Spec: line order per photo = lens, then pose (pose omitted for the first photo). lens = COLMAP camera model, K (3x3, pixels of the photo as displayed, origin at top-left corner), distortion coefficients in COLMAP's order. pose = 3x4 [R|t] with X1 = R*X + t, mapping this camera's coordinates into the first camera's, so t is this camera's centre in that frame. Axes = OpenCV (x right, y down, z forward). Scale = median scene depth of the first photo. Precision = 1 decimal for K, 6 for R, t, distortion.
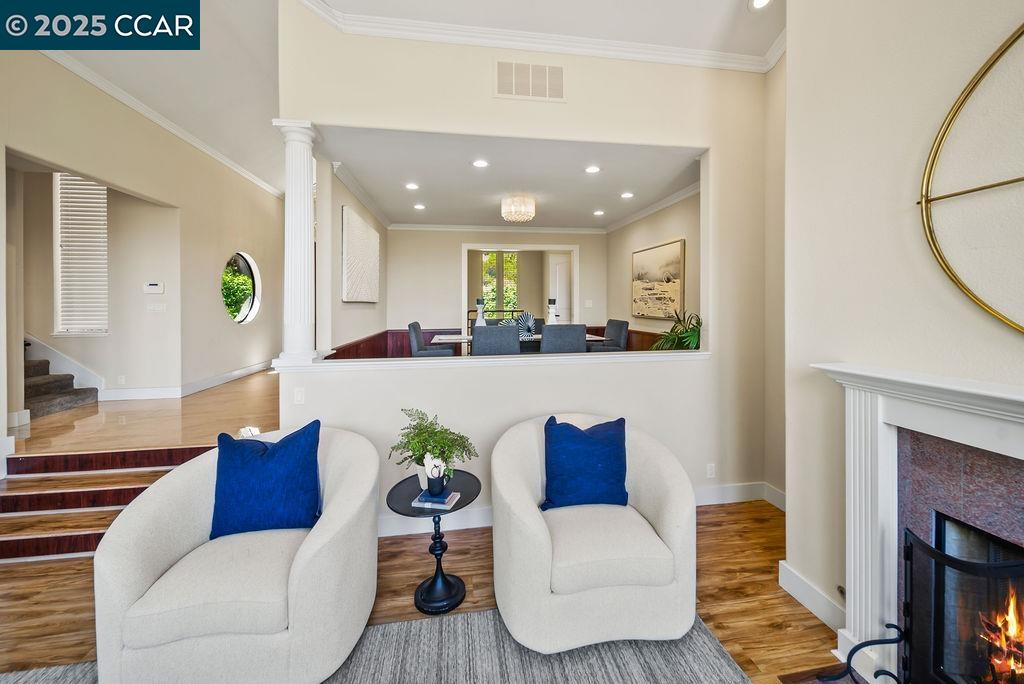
lens RADIAL K [[397.6, 0, 520.5], [0, 397.6, 308.0], [0, 0, 1]] dist [0.000547, -0.000223]
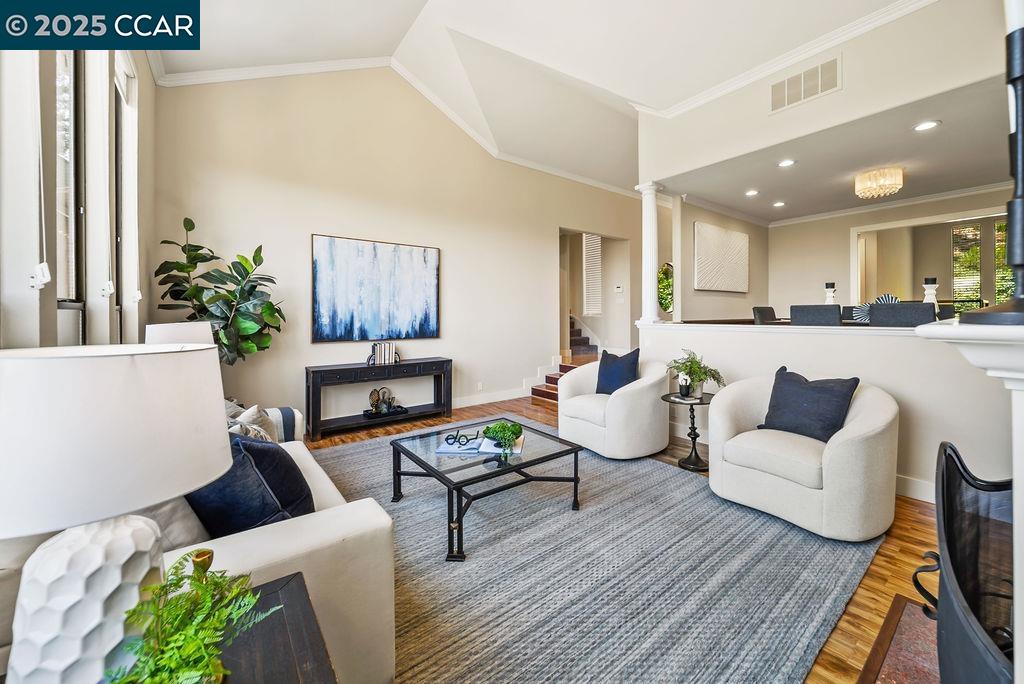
lens RADIAL K [[397.6, 0, 542.4], [0, 397.6, 315.2], [0, 0, 1]] dist [0.000547, -0.000223]
pose [[0.505181, 0.002759, -0.863009, 0.480671], [0.001441, 0.999991, 0.004040, 0.065677], [0.863012, -0.003285, 0.505173, -0.180114]]
